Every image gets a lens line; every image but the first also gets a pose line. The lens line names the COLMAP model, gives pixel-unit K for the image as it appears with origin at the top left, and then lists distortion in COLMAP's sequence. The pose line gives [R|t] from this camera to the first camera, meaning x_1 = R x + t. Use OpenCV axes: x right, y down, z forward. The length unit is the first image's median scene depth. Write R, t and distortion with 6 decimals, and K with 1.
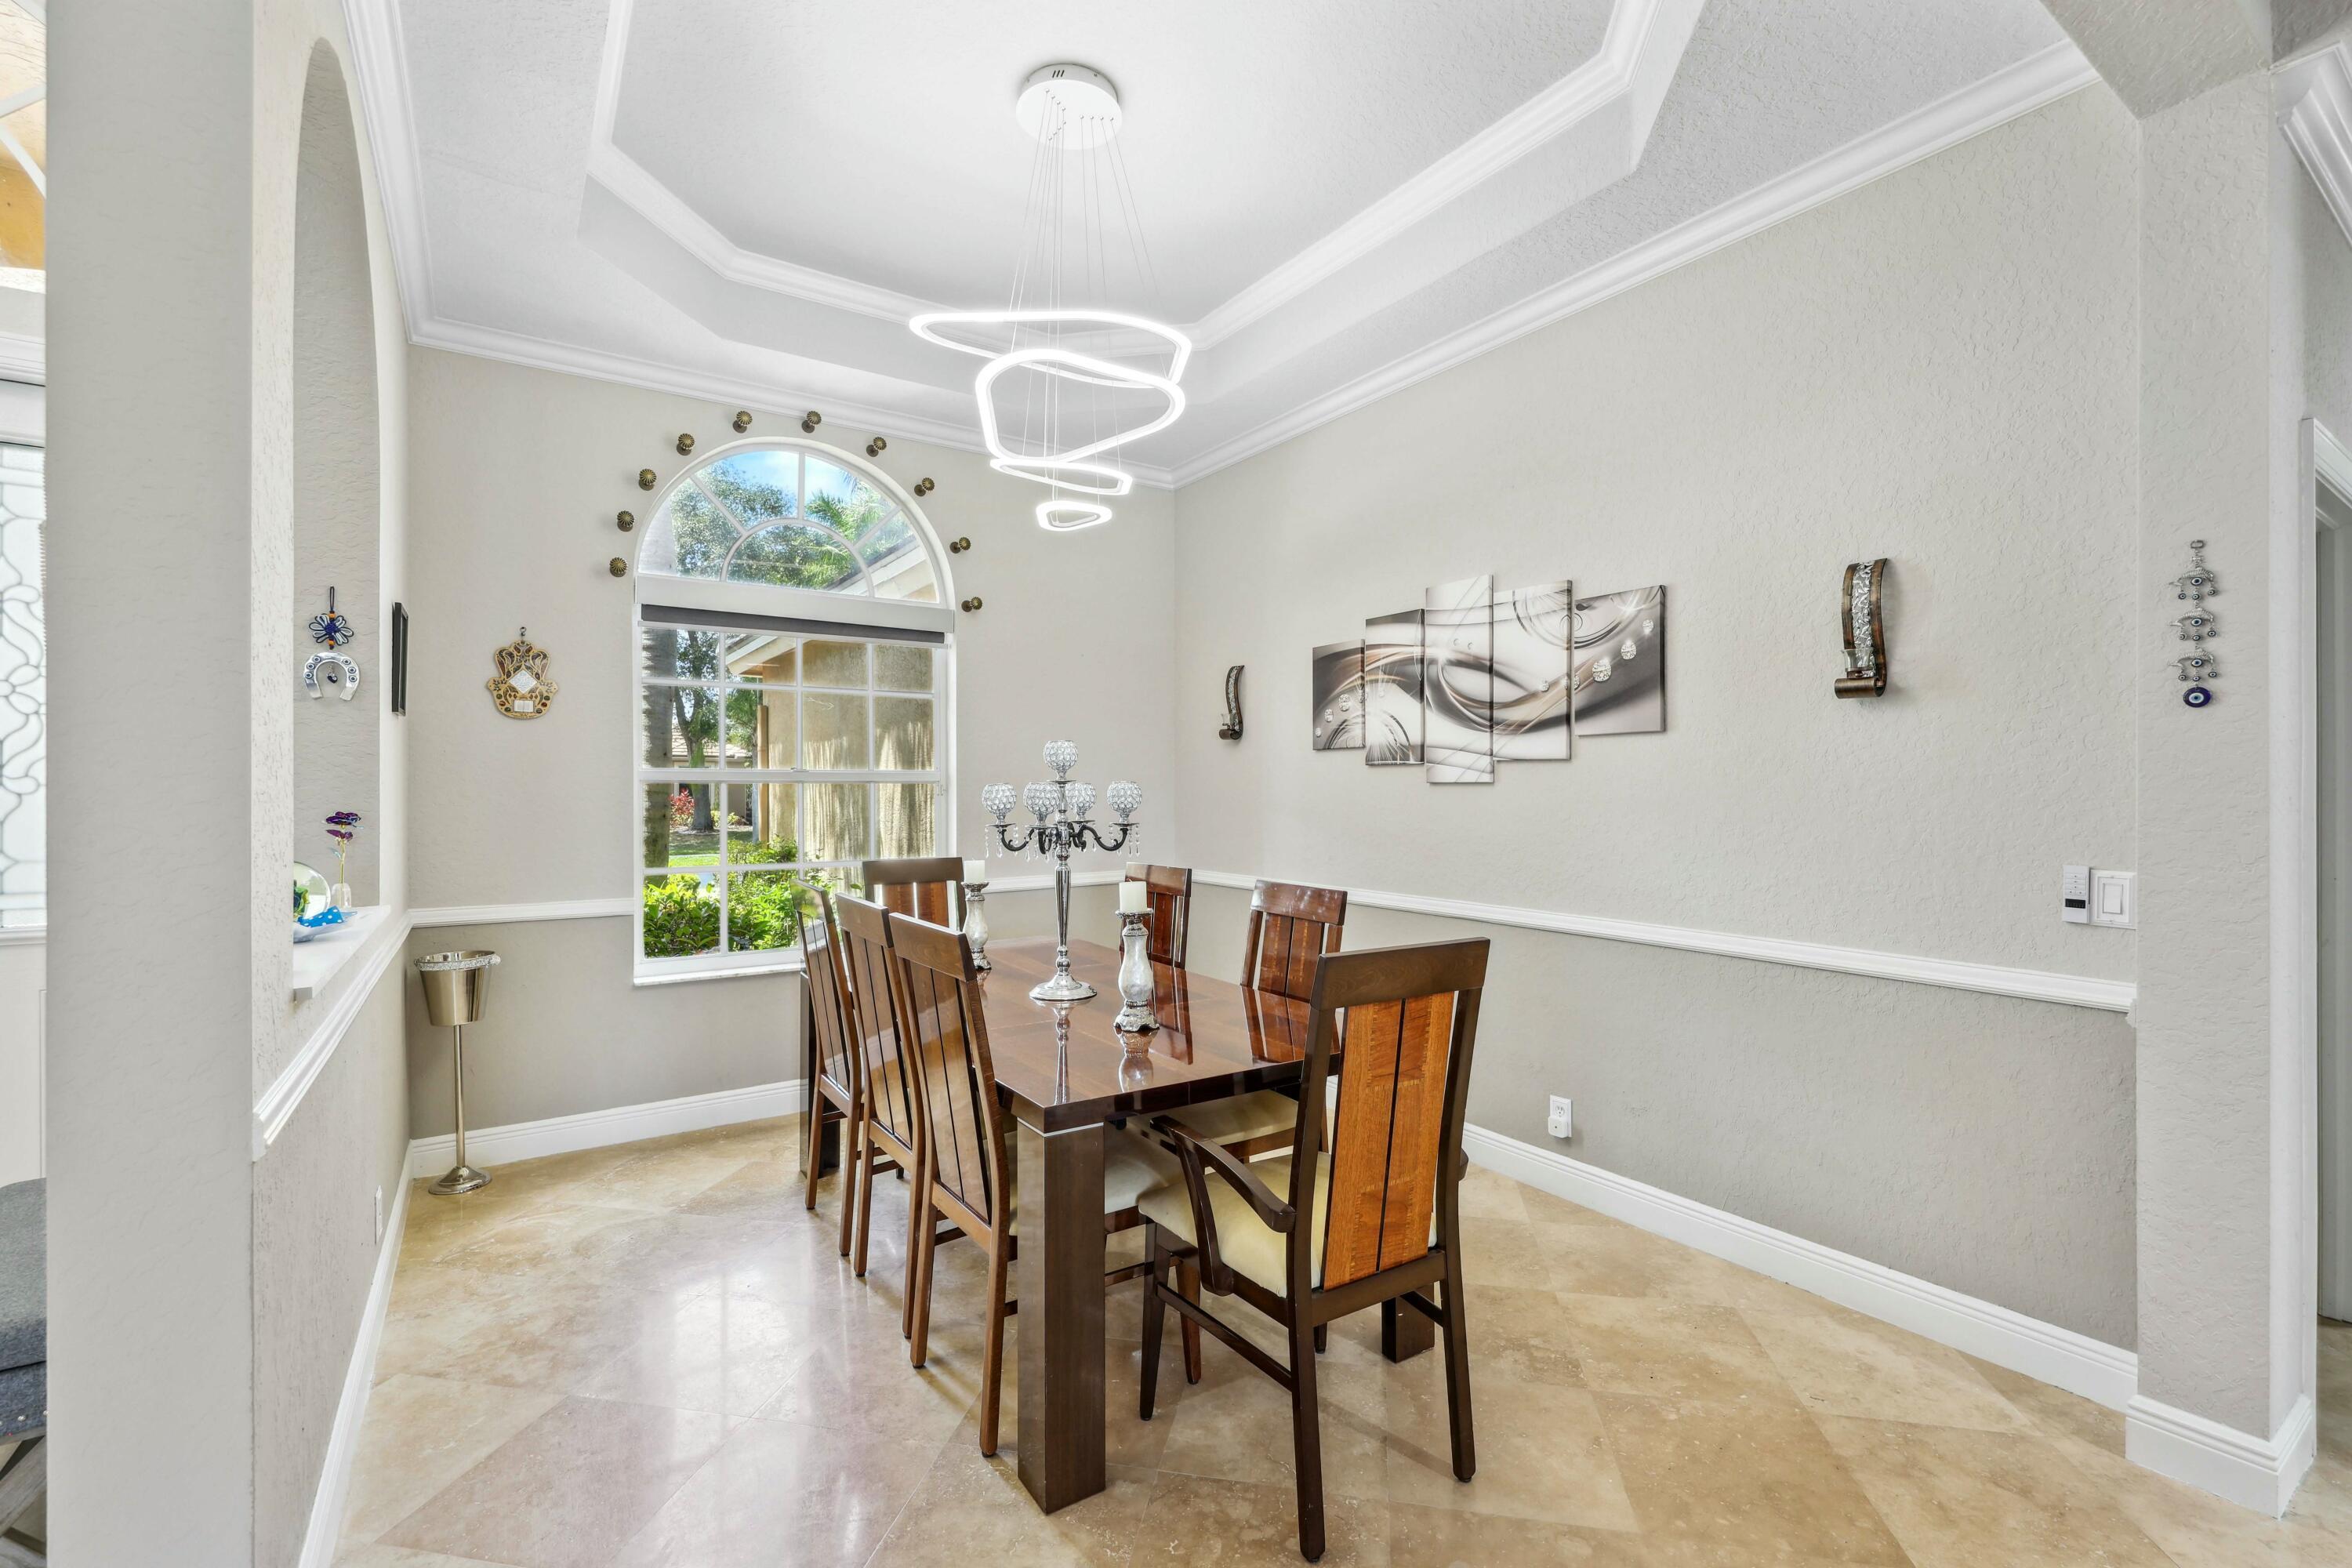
lens RADIAL K [[997.0, 0, 1170.0], [0, 997.0, 786.9], [0, 0, 1]] dist [0.001274, -0.000558]
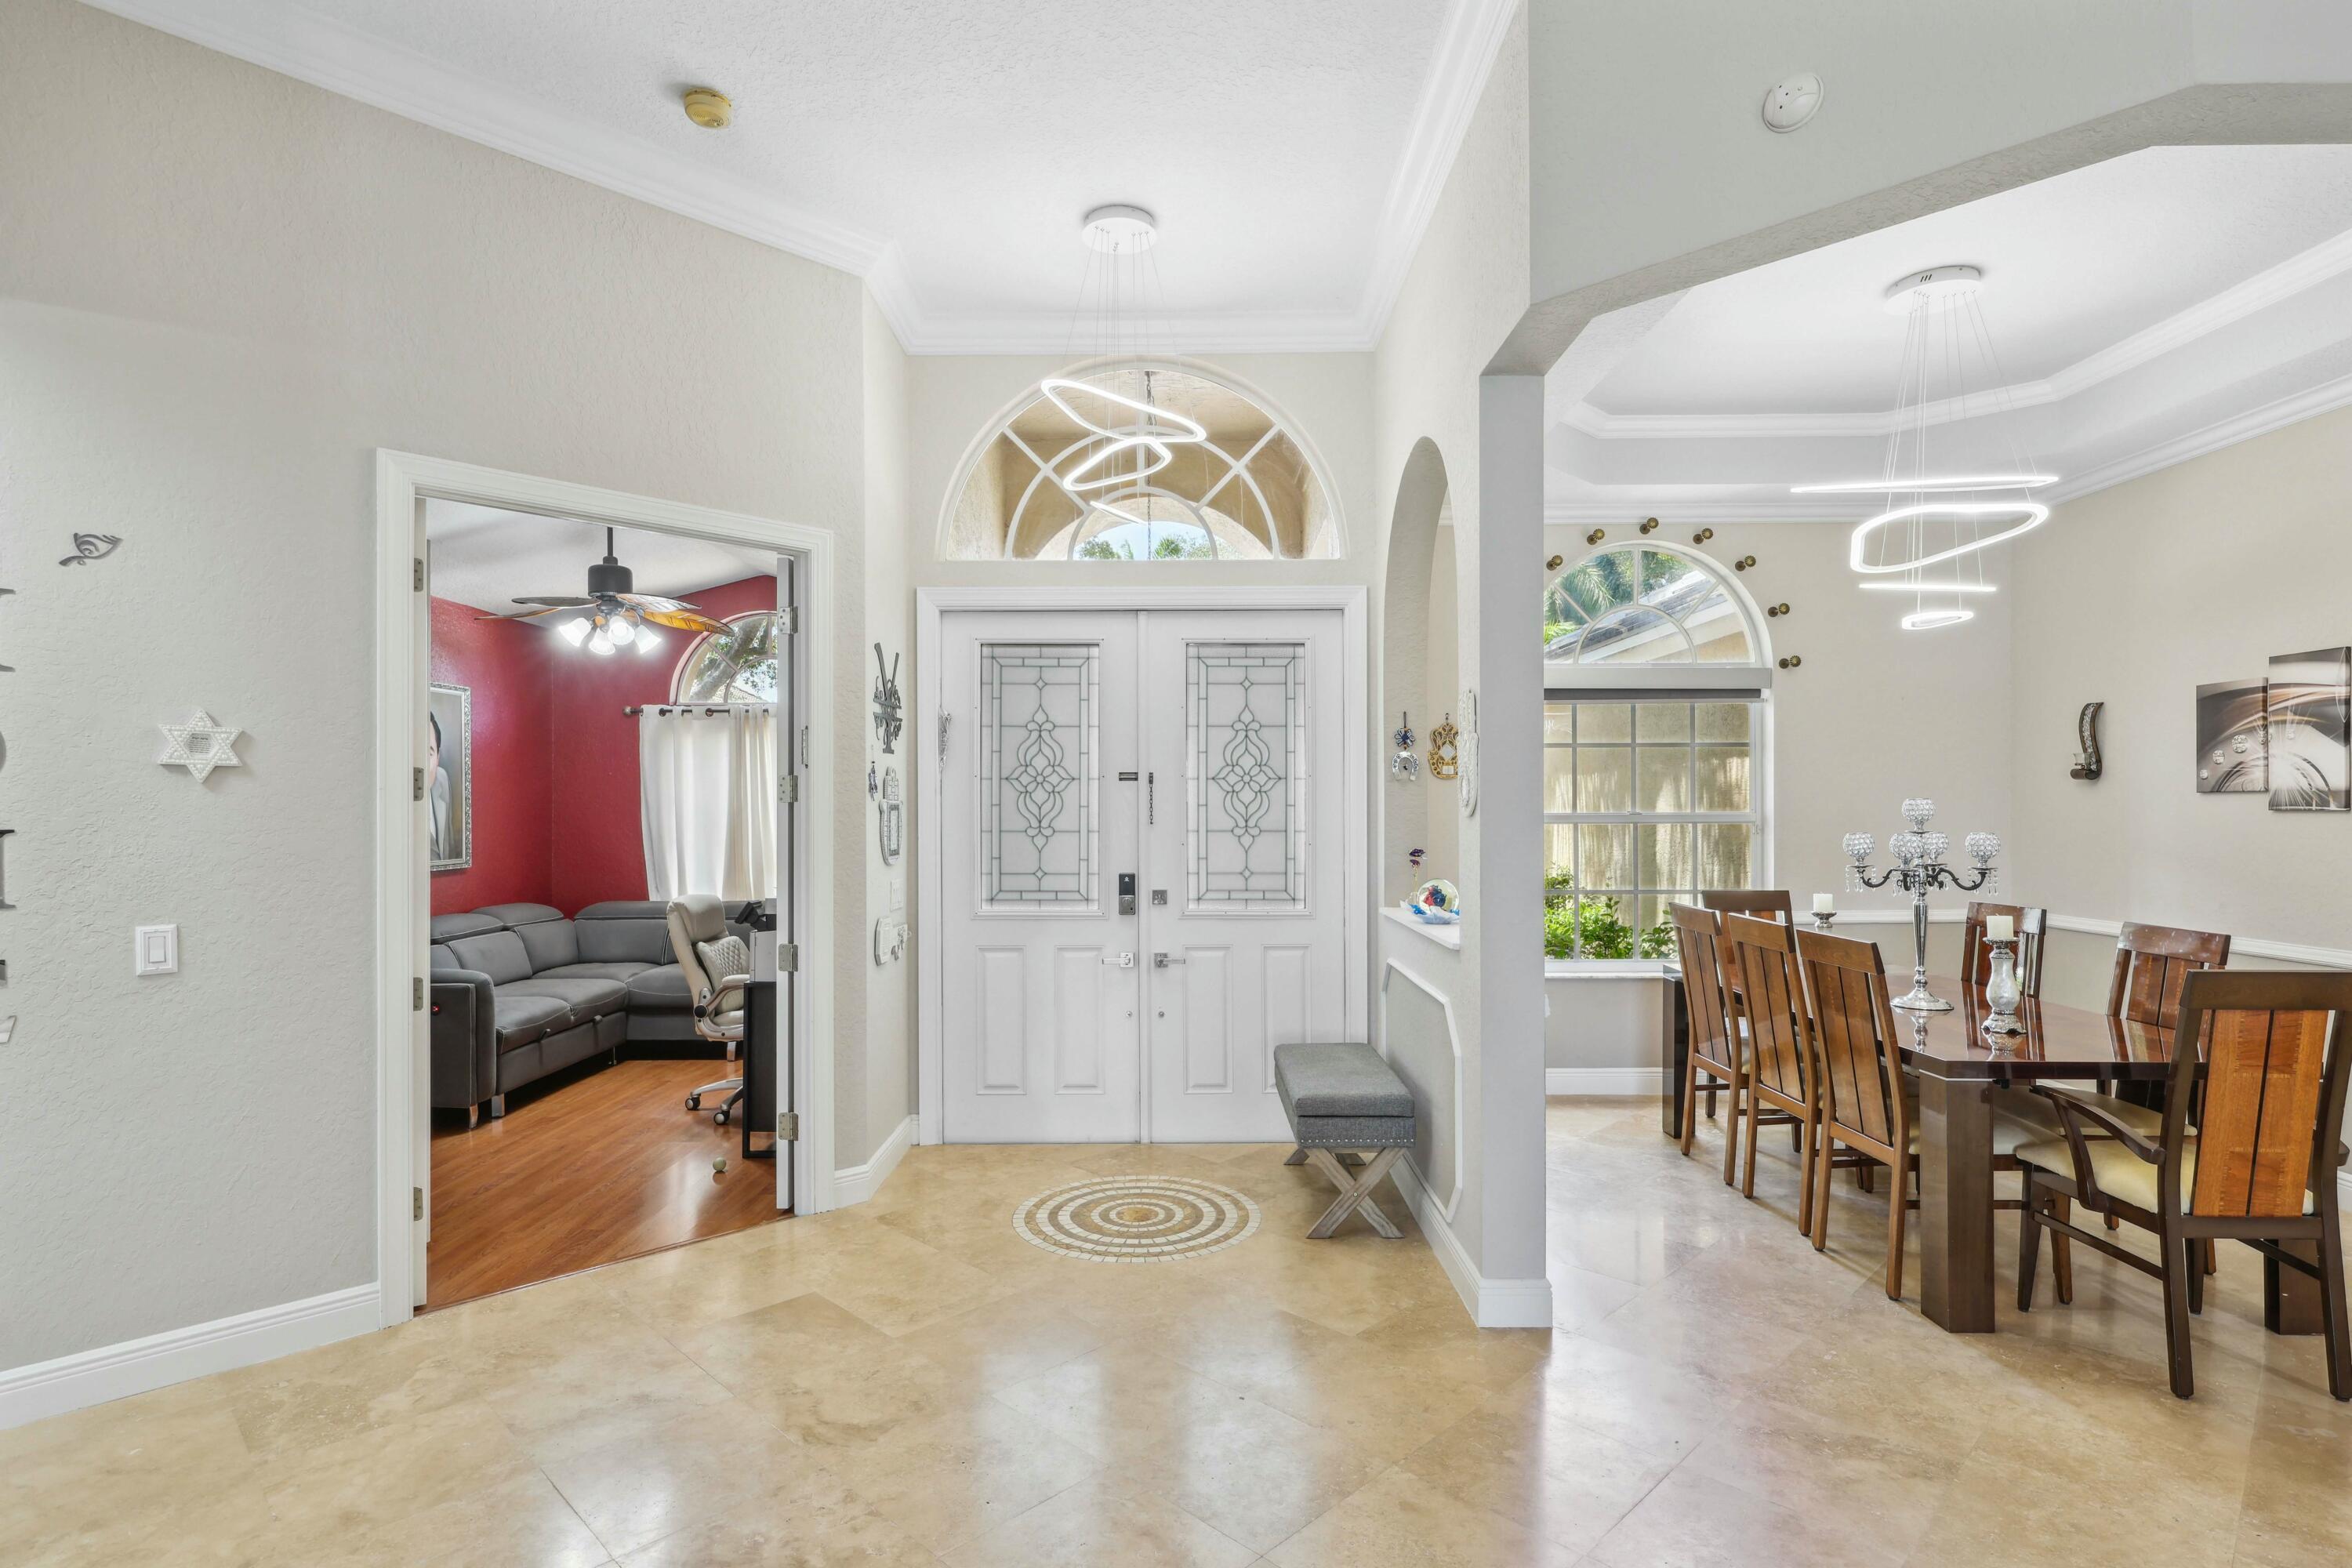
lens RADIAL K [[1146.2, 0, 1202.9], [0, 1146.2, 812.1], [0, 0, 1]] dist [0.007047, -0.000309]
pose [[0.836659, 0.000150, -0.547724, -0.073809], [0.003198, 0.999982, 0.005159, -0.040657], [0.547714, -0.006068, 0.836643, -0.671723]]
